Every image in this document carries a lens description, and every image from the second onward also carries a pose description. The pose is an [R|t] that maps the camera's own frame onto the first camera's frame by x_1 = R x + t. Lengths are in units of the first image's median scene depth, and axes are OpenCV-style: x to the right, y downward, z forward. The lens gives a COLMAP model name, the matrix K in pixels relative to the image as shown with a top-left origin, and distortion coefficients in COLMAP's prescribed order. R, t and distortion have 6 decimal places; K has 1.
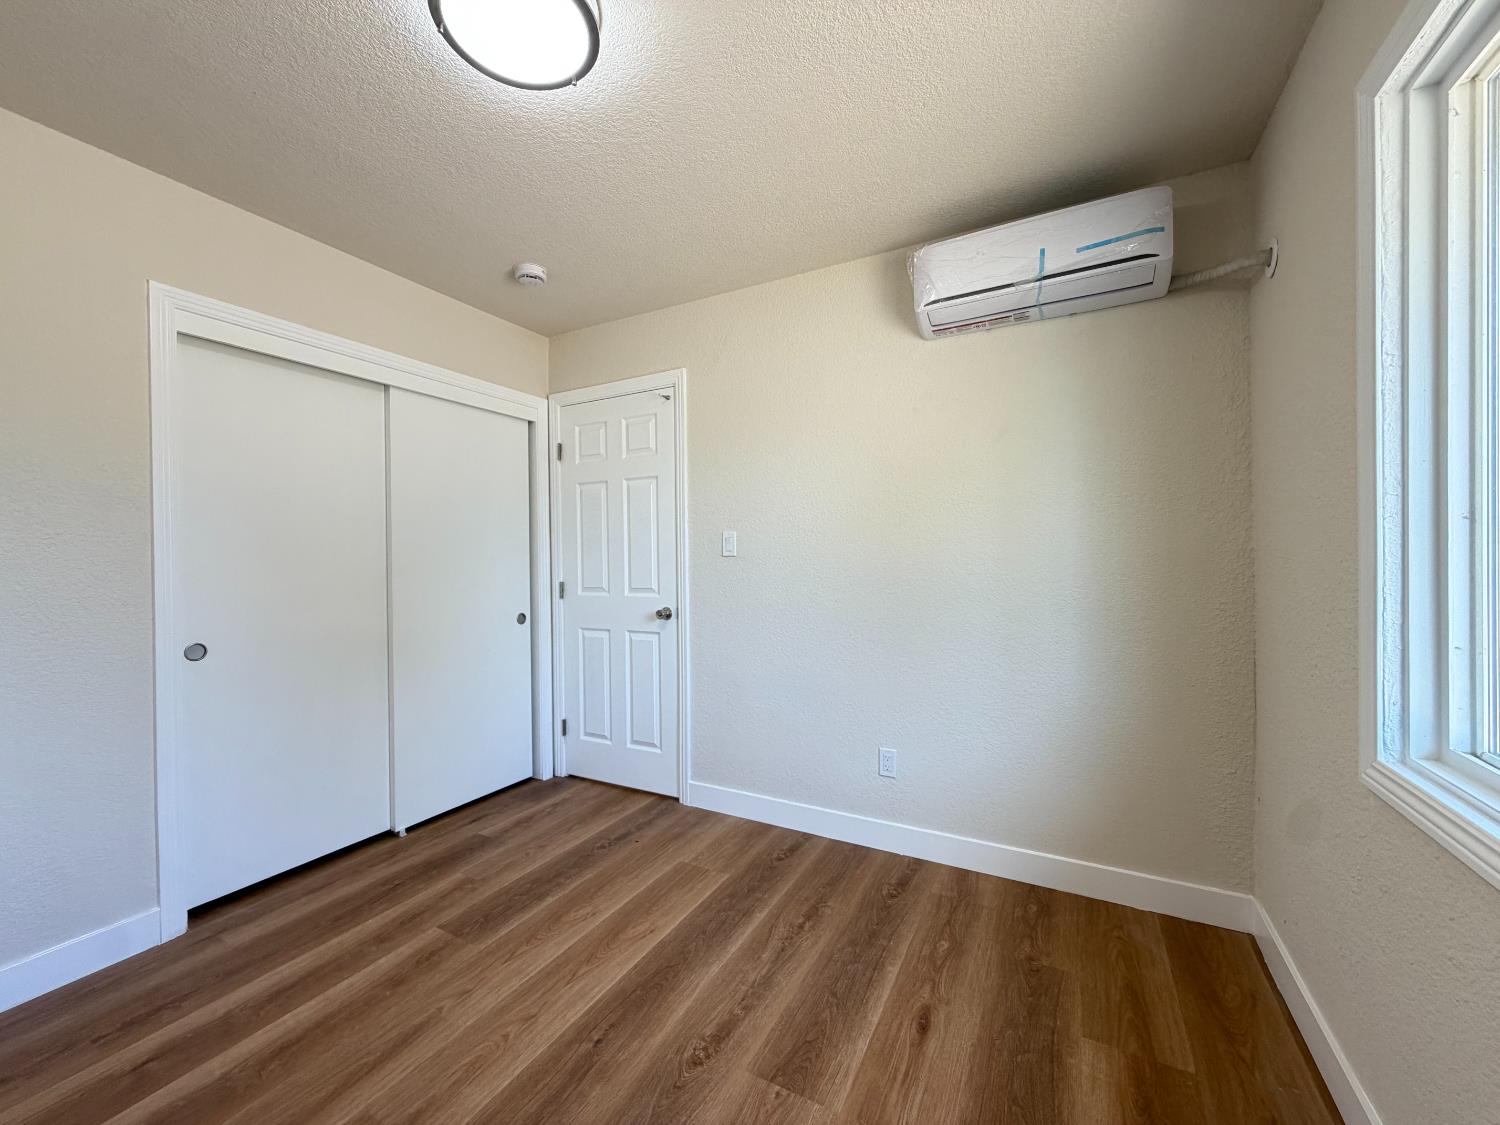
lens RADIAL K [[599.7, 0, 744.7], [0, 599.7, 565.4], [0, 0, 1]] dist [0.000511, 0.000460]
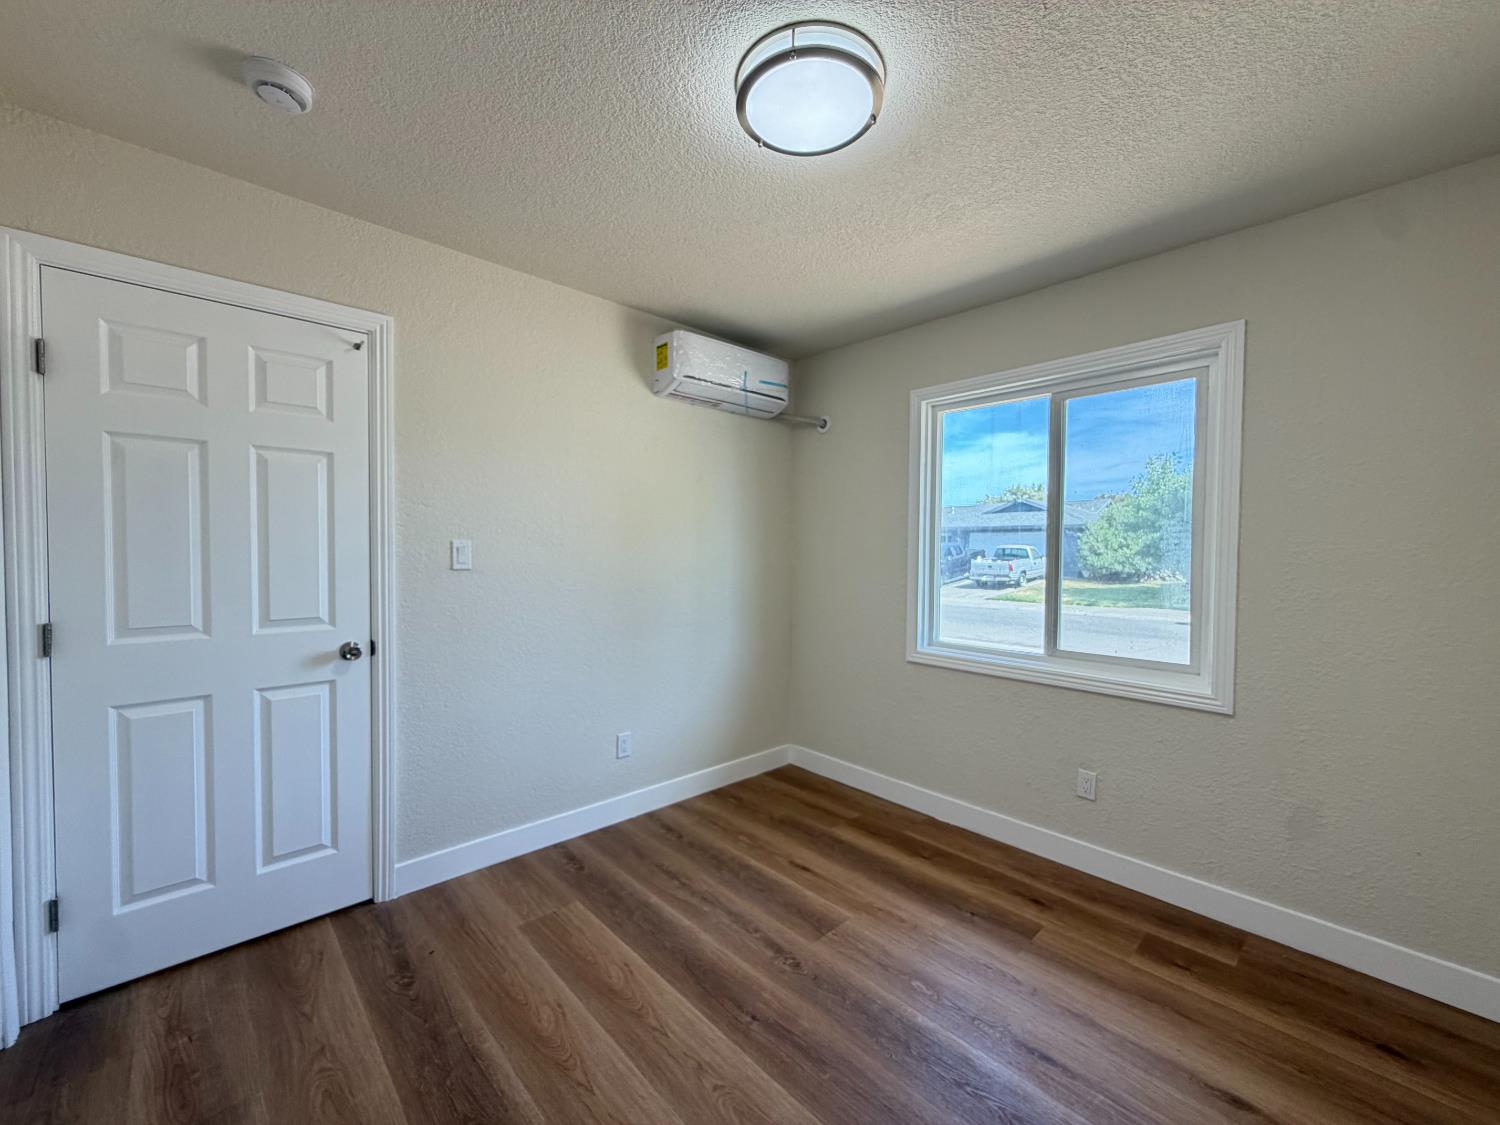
lens RADIAL K [[598.4, 0, 746.3], [0, 598.4, 565.5], [0, 0, 1]] dist [-0.001085, -0.000659]
pose [[0.318347, -0.011895, 0.947900, -0.848680], [-0.004206, 0.999894, 0.013960, -0.042095], [-0.947965, -0.008431, 0.318263, 0.436485]]
